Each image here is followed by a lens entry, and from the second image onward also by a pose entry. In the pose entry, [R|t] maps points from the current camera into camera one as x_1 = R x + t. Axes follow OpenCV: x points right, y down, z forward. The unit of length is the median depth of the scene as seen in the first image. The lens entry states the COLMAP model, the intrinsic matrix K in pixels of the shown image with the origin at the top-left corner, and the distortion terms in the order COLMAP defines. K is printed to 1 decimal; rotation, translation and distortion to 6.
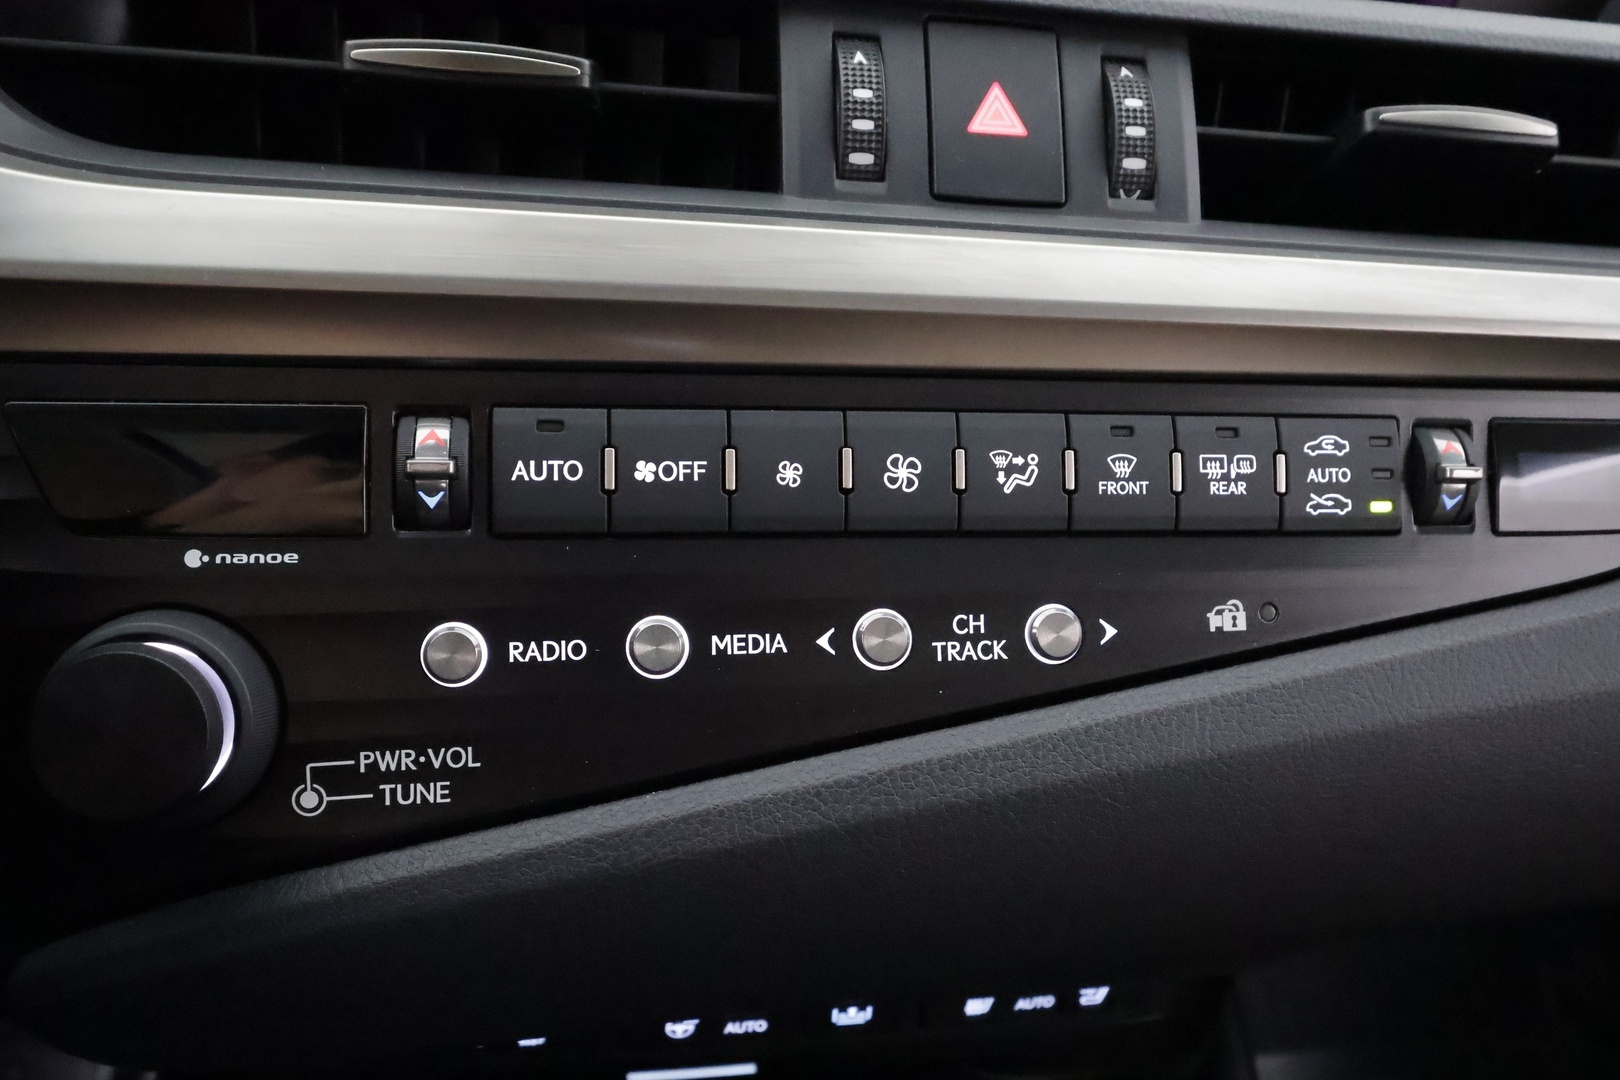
lens RADIAL K [[1317.5, 0, 821.3], [0, 1317.5, 531.9], [0, 0, 1]] dist [0.017134, -0.017415]
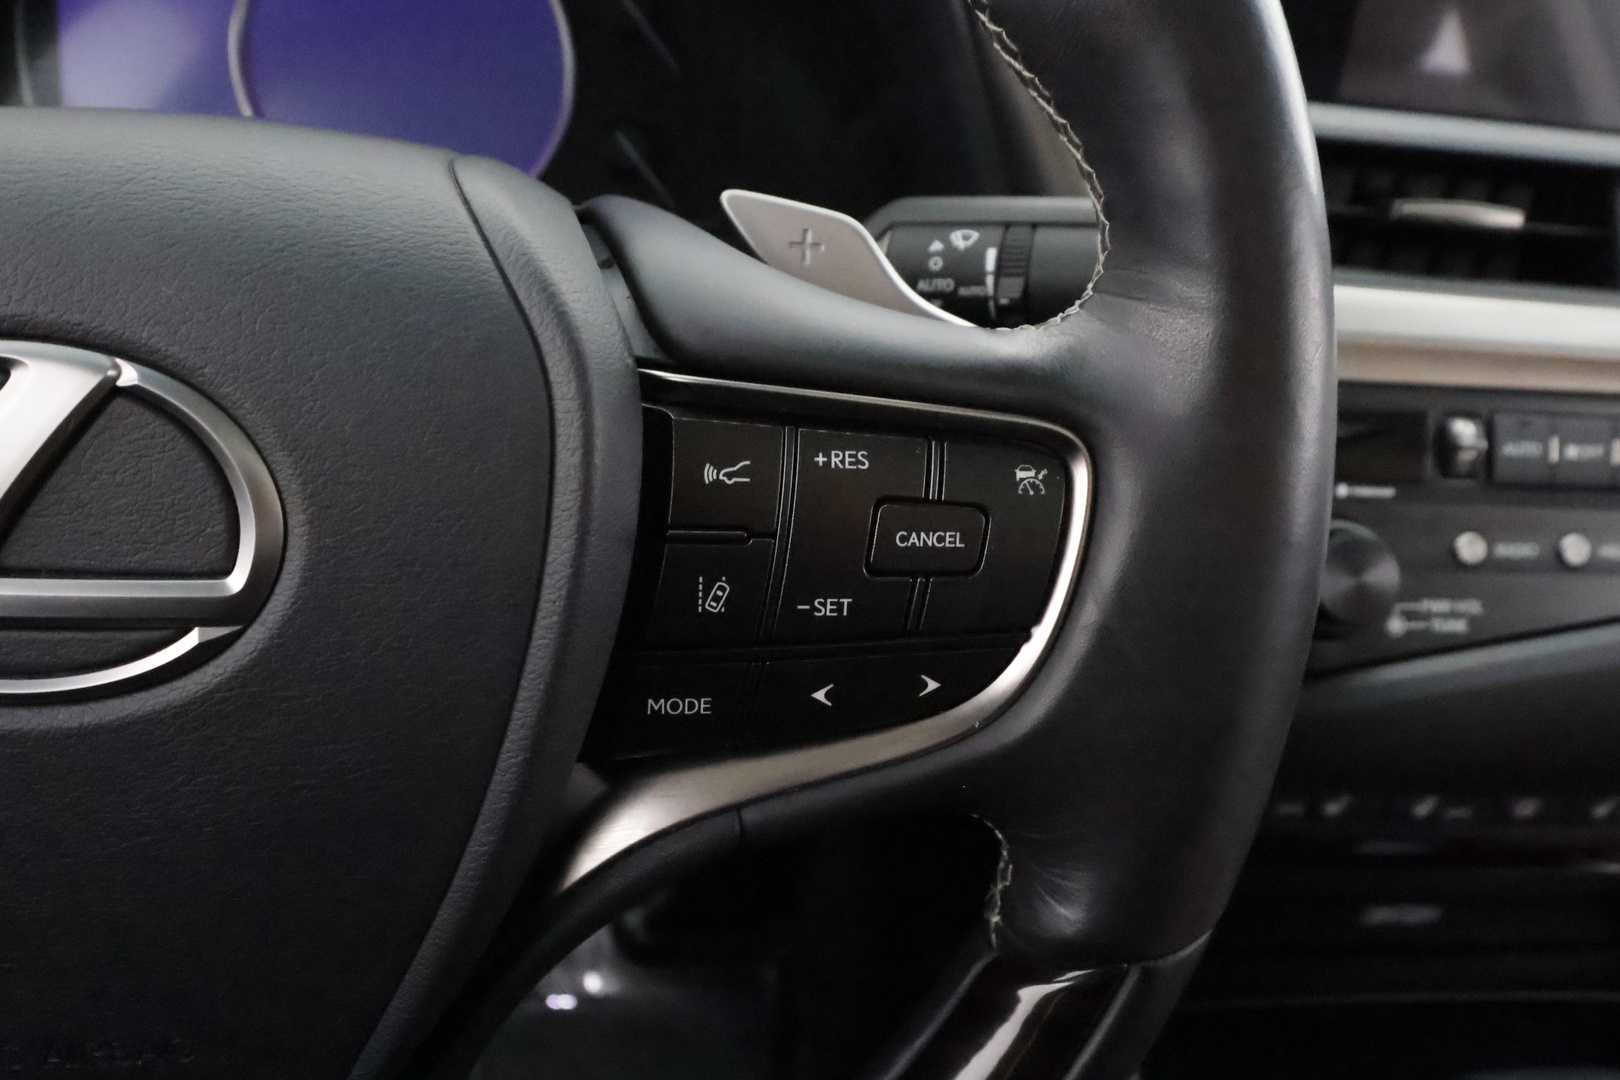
lens RADIAL K [[1317.5, 0, 777.4], [0, 1317.5, 546.3], [0, 0, 1]] dist [0.017134, -0.017415]
pose [[0.998127, 0.037331, -0.048466, -1.134869], [-0.036401, 0.999138, 0.019941, 0.086798], [0.049168, -0.018140, 0.998626, -0.846792]]
